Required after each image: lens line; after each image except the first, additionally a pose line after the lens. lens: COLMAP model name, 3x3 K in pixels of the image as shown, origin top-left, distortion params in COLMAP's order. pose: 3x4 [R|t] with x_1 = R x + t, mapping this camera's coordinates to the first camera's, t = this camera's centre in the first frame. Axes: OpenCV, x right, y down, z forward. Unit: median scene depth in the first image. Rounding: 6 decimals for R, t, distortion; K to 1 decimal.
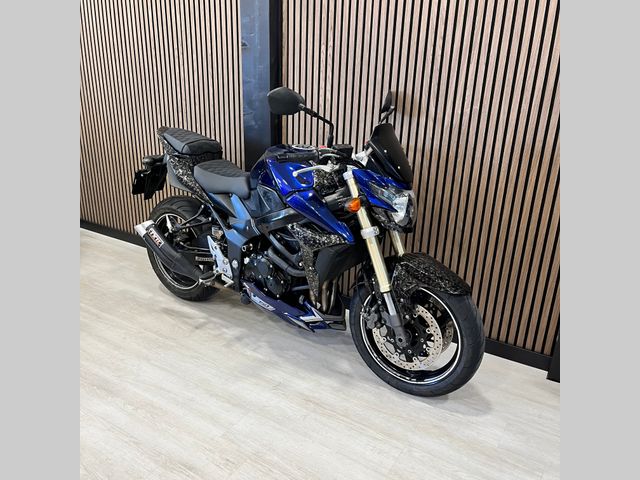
lens RADIAL K [[488.2, 0, 317.5], [0, 488.2, 240.2], [0, 0, 1]] dist [0.031708, -0.009990]
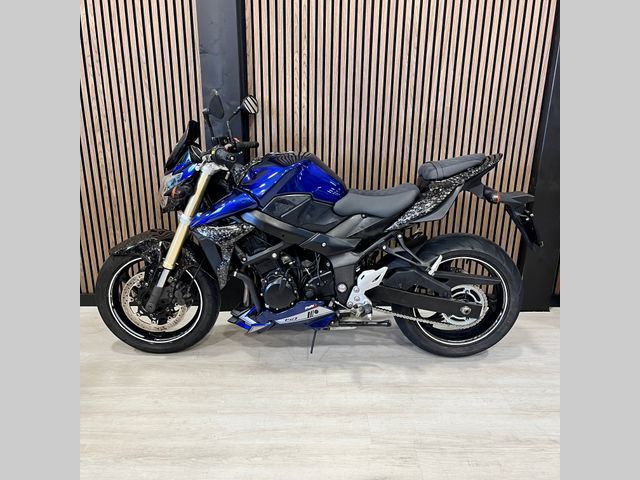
lens RADIAL K [[488.2, 0, 320.3], [0, 488.2, 240.7], [0, 0, 1]] dist [0.031708, -0.009990]
pose [[0.839929, -0.186726, 0.509561, -0.623319], [0.194892, 0.980092, 0.037901, -0.053098], [-0.506494, 0.067475, 0.859599, 0.148775]]
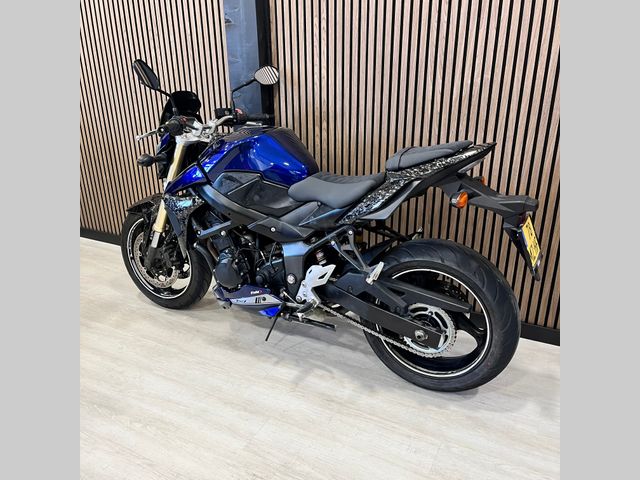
lens RADIAL K [[488.2, 0, 321.6], [0, 488.2, 241.2], [0, 0, 1]] dist [0.031708, -0.009990]
pose [[0.996195, -0.065949, 0.056975, -0.067107], [0.064212, 0.997430, 0.031785, -0.006940], [-0.058924, -0.028005, 0.997870, 0.074259]]
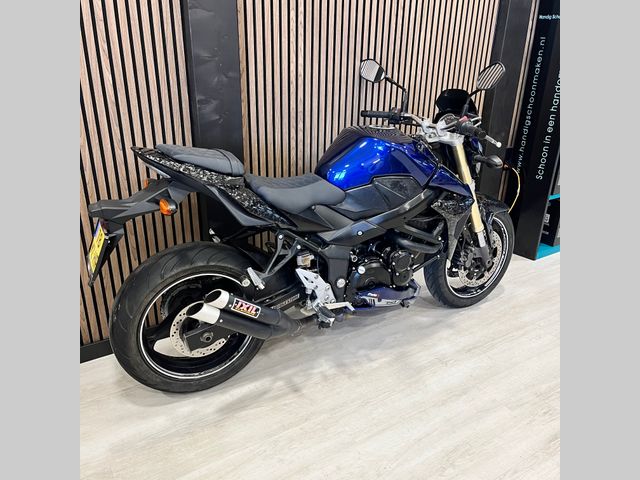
lens RADIAL K [[488.2, 0, 321.1], [0, 488.2, 240.2], [0, 0, 1]] dist [0.031708, -0.009990]
pose [[0.434830, -0.369453, 0.821235, -0.947444], [0.297490, 0.919698, 0.256232, -0.272873], [-0.849954, 0.132892, 0.509821, 0.668489]]
